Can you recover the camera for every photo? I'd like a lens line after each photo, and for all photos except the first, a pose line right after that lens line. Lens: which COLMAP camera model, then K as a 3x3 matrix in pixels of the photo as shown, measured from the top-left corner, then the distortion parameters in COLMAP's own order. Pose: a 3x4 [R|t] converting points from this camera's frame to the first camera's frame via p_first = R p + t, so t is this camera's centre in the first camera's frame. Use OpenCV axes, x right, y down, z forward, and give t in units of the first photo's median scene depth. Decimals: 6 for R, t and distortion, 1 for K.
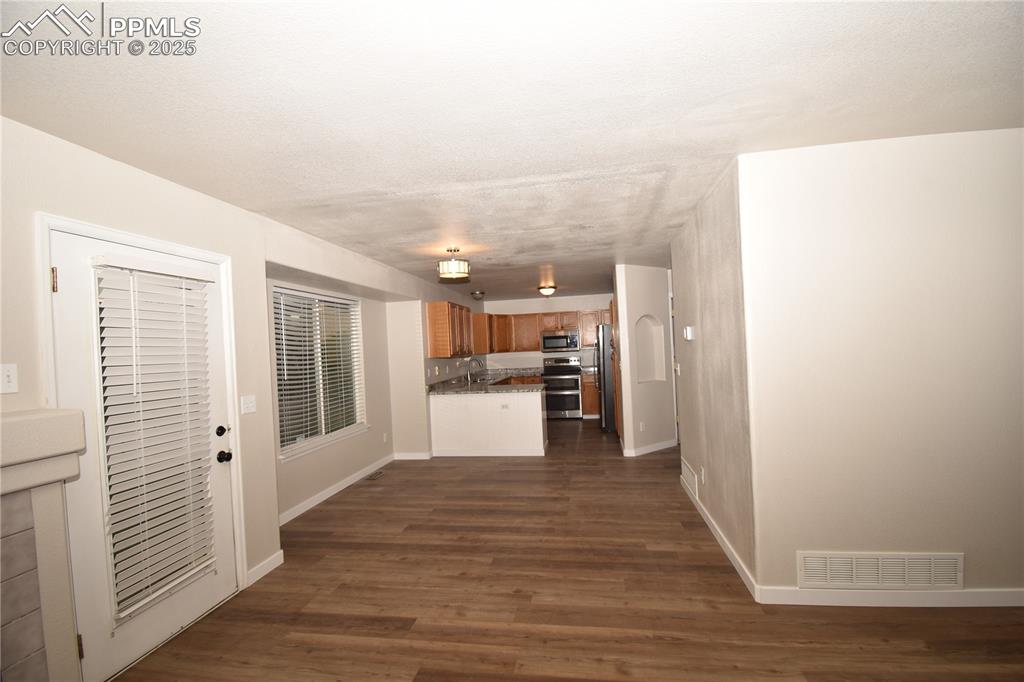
lens RADIAL K [[452.2, 0, 517.8], [0, 452.2, 345.1], [0, 0, 1]] dist [-0.014105, -0.001050]
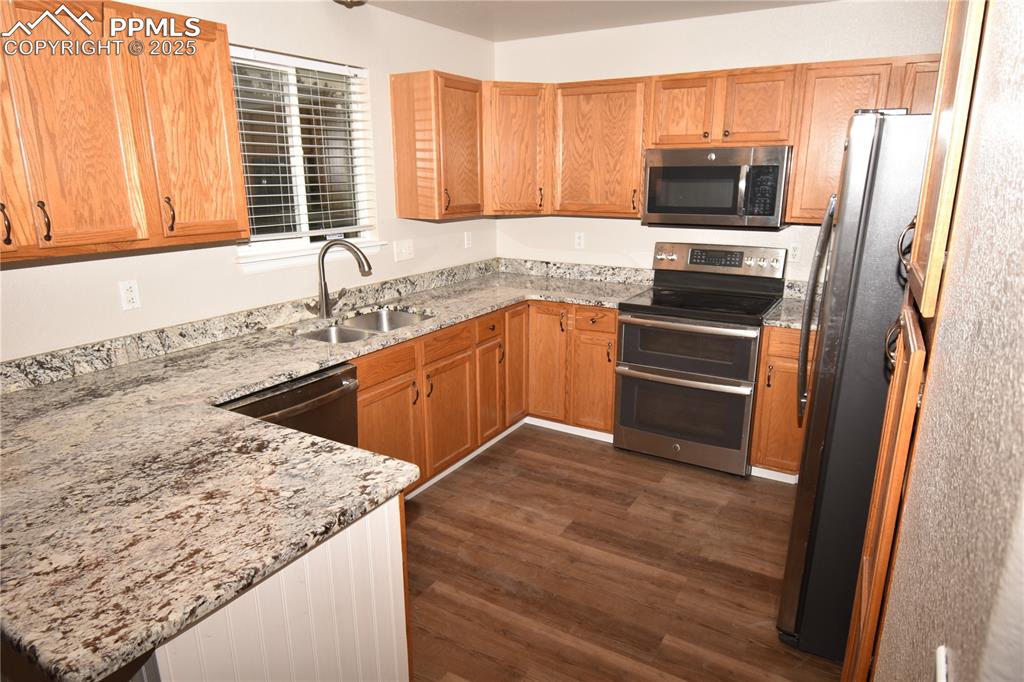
lens RADIAL K [[626.9, 0, 515.1], [0, 626.9, 345.8], [0, 0, 1]] dist [0.004761, -0.016408]
pose [[0.926474, 0.144870, -0.347359, 0.366299], [-0.041741, 0.956805, 0.287717, -0.061772], [0.374037, -0.252063, 0.892502, 1.709577]]
